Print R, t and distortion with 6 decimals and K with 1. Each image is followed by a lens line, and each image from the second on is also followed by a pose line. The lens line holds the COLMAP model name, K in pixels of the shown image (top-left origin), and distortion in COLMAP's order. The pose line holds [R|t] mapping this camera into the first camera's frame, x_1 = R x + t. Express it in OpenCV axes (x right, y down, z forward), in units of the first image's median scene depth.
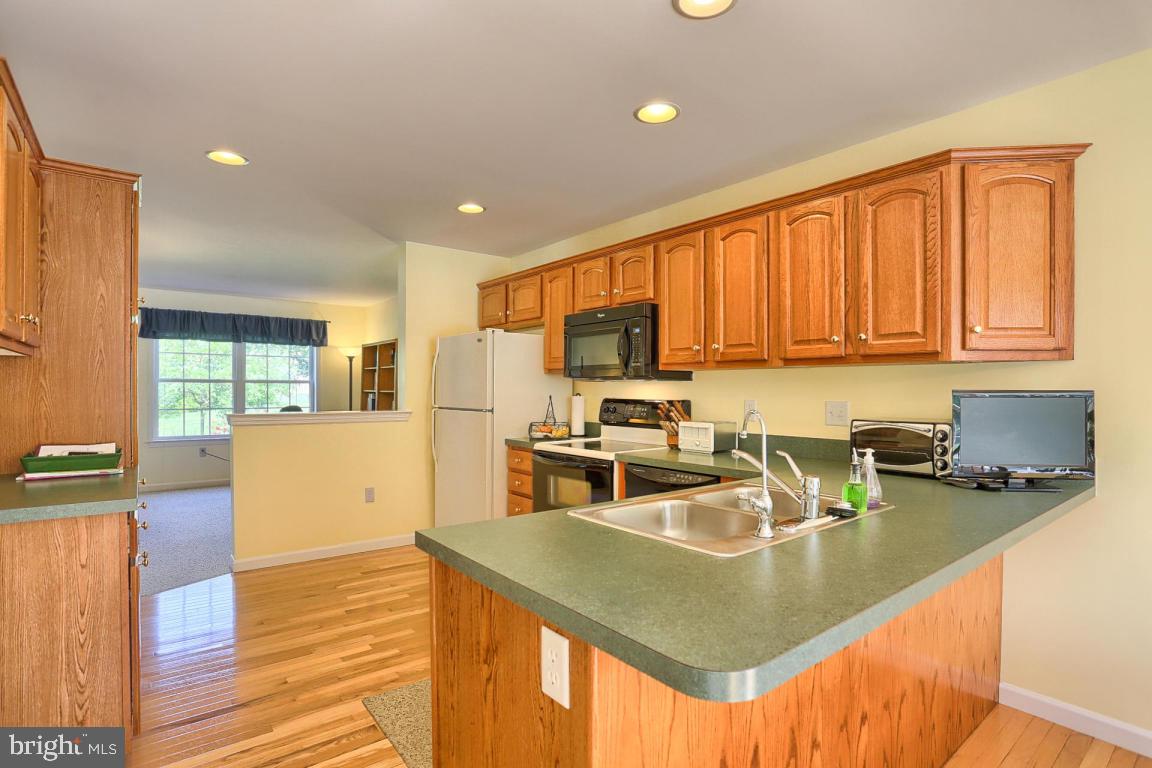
lens RADIAL K [[568.9, 0, 590.2], [0, 568.9, 383.7], [0, 0, 1]] dist [-0.069055, 0.025247]
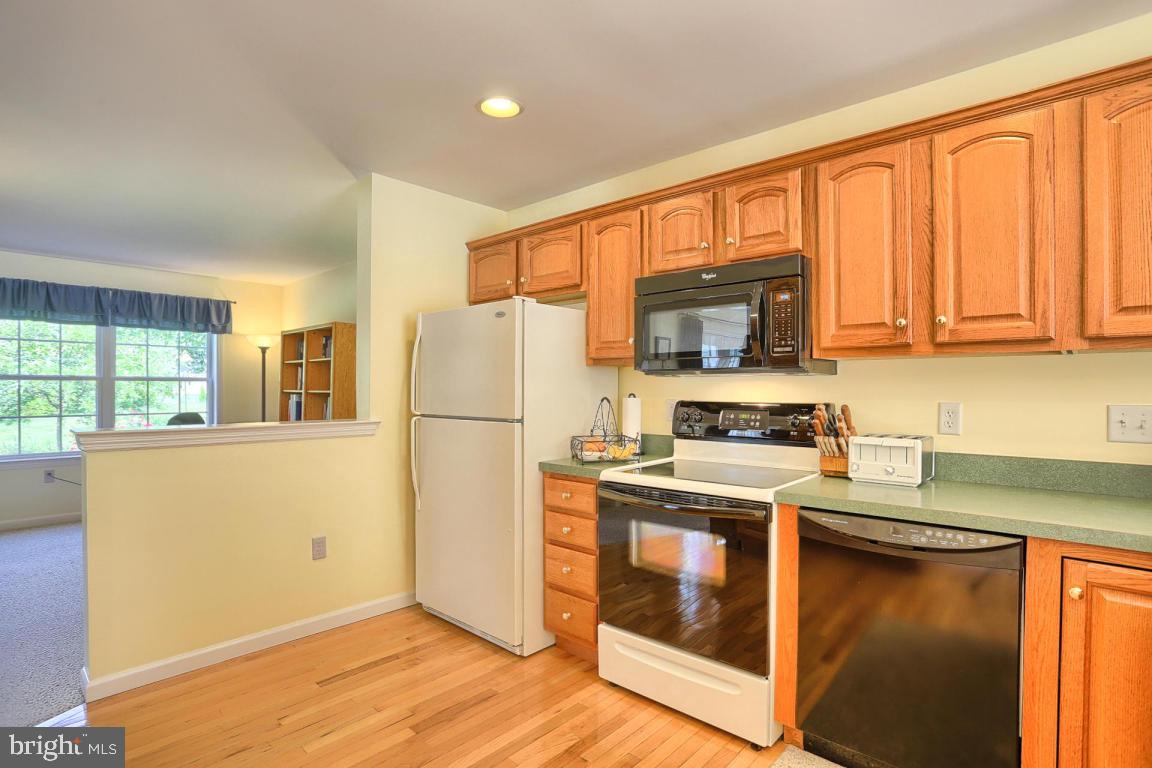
lens RADIAL K [[568.9, 0, 590.2], [0, 568.9, 383.7], [0, 0, 1]] dist [-0.069055, 0.025247]
pose [[0.988027, -0.001110, 0.154275, -0.191578], [0.000811, 0.999998, 0.001997, 0.003131], [-0.154277, -0.001848, 0.988026, 0.323714]]
